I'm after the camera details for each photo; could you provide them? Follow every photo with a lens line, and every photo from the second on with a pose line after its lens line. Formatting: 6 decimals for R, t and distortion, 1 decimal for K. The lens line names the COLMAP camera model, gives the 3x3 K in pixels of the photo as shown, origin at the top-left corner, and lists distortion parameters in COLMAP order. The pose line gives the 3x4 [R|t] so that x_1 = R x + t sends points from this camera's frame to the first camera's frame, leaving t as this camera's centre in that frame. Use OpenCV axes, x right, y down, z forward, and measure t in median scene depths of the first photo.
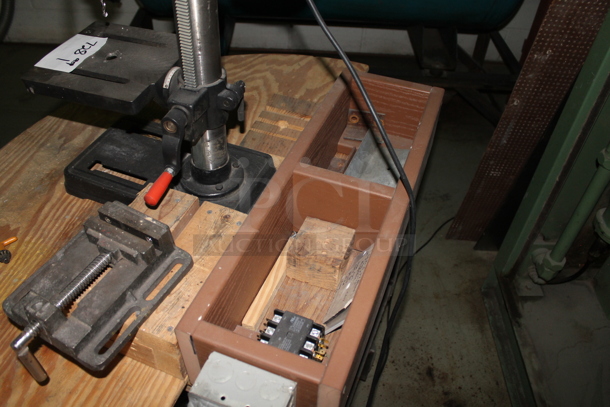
lens RADIAL K [[515.9, 0, 308.3], [0, 515.9, 203.3], [0, 0, 1]] dist [-0.174107, 0.153657]
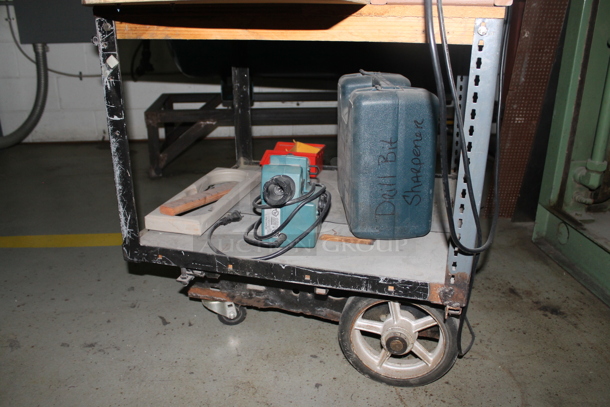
lens RADIAL K [[515.9, 0, 308.3], [0, 515.9, 203.3], [0, 0, 1]] dist [-0.174107, 0.153657]
pose [[0.993216, -0.075455, 0.088484, -0.377844], [0.104396, 0.913760, -0.392611, 0.887625], [-0.051229, 0.399185, 0.915438, 0.122002]]
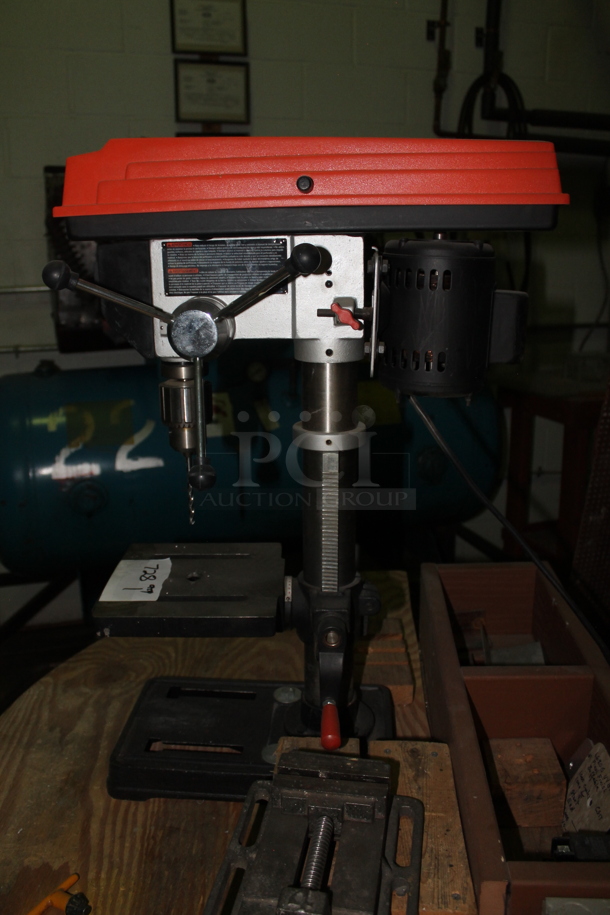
lens RADIAL K [[773.9, 0, 300.8], [0, 773.9, 460.3], [0, 0, 1]] dist [-0.174107, 0.153657]
pose [[0.955731, -0.133863, 0.262029, -0.449355], [0.242107, 0.863854, -0.441746, 0.087100], [-0.167221, 0.485630, 0.858021, -0.082039]]
